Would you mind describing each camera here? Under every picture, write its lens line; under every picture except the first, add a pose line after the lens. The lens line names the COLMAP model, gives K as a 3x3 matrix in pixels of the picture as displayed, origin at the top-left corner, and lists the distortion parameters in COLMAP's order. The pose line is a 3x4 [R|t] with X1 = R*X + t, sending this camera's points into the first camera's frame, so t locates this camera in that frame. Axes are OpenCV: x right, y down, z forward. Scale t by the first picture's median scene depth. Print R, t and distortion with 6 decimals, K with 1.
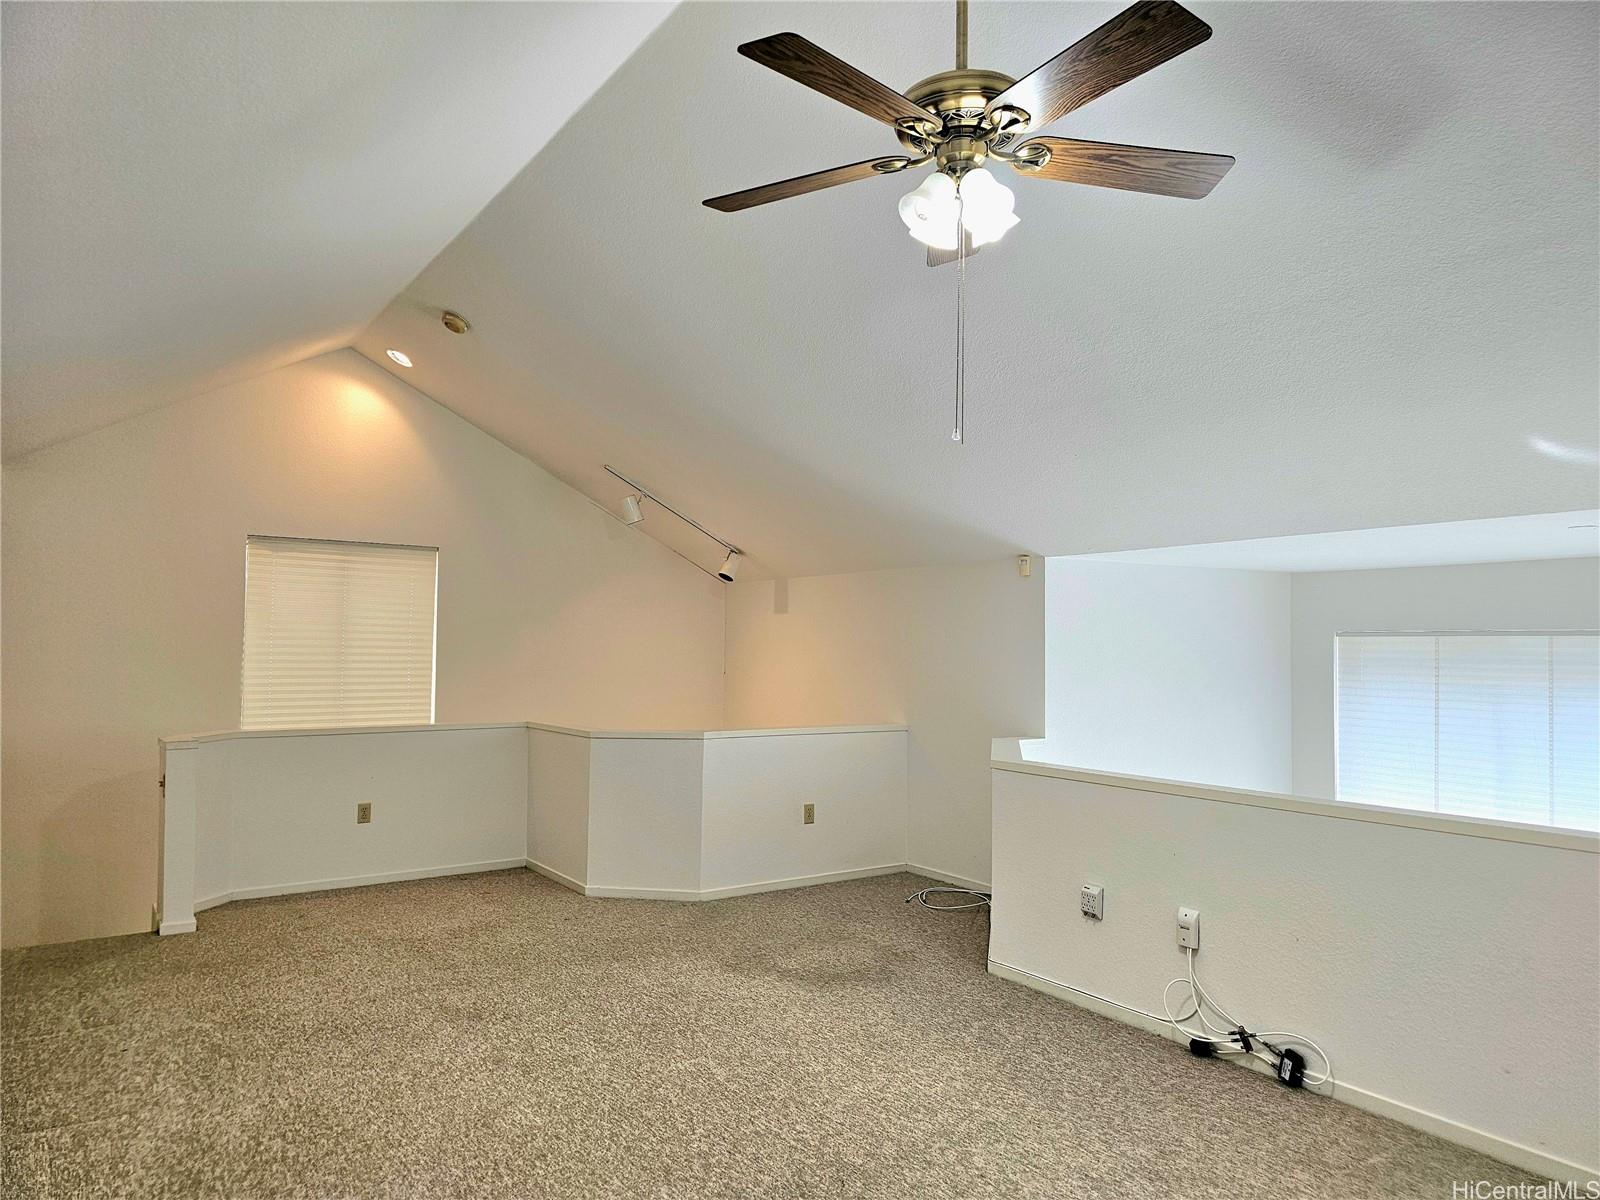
lens RADIAL K [[1073.7, 0, 800.4], [0, 1073.7, 602.3], [0, 0, 1]] dist [-0.001706, -0.000791]
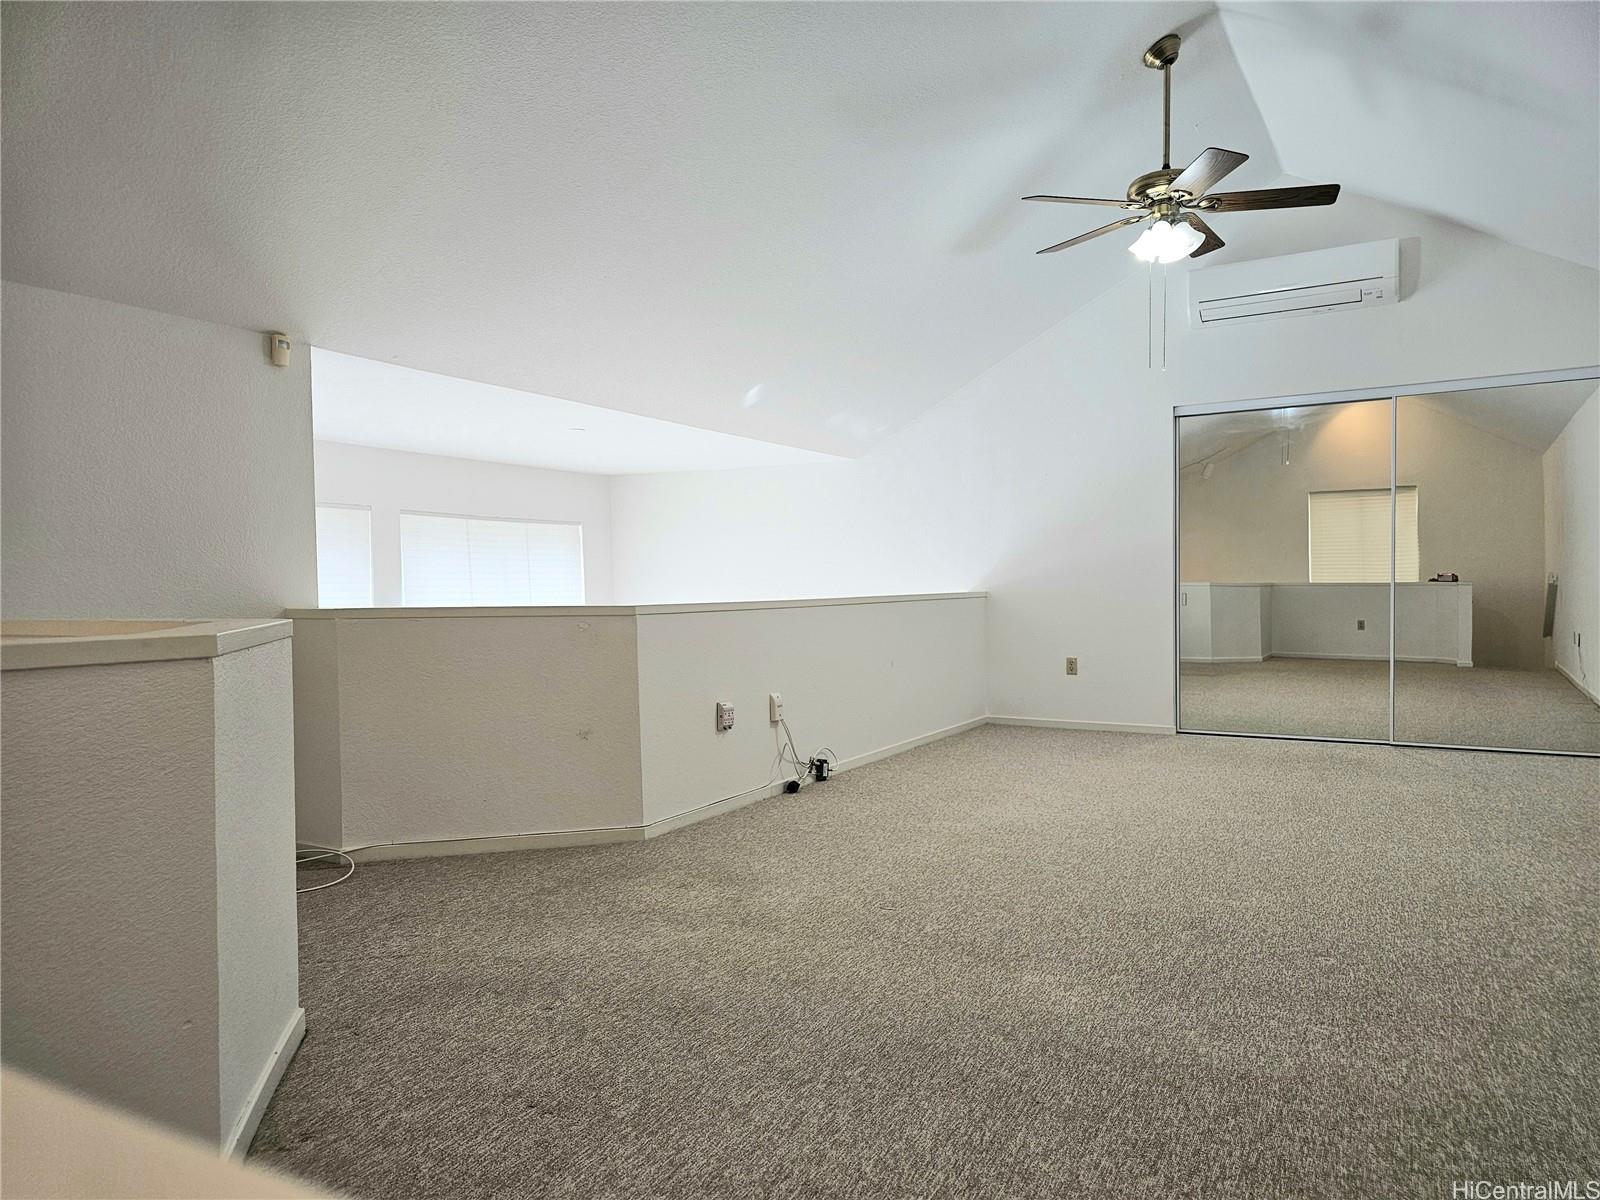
lens RADIAL K [[1073.7, 0, 800.6], [0, 1073.7, 597.9], [0, 0, 1]] dist [-0.001706, -0.000791]
pose [[-0.425947, -0.025061, 0.904401, -0.825447], [-0.032320, 0.999400, 0.012472, 0.154006], [-0.904171, -0.023918, -0.426501, 1.528545]]
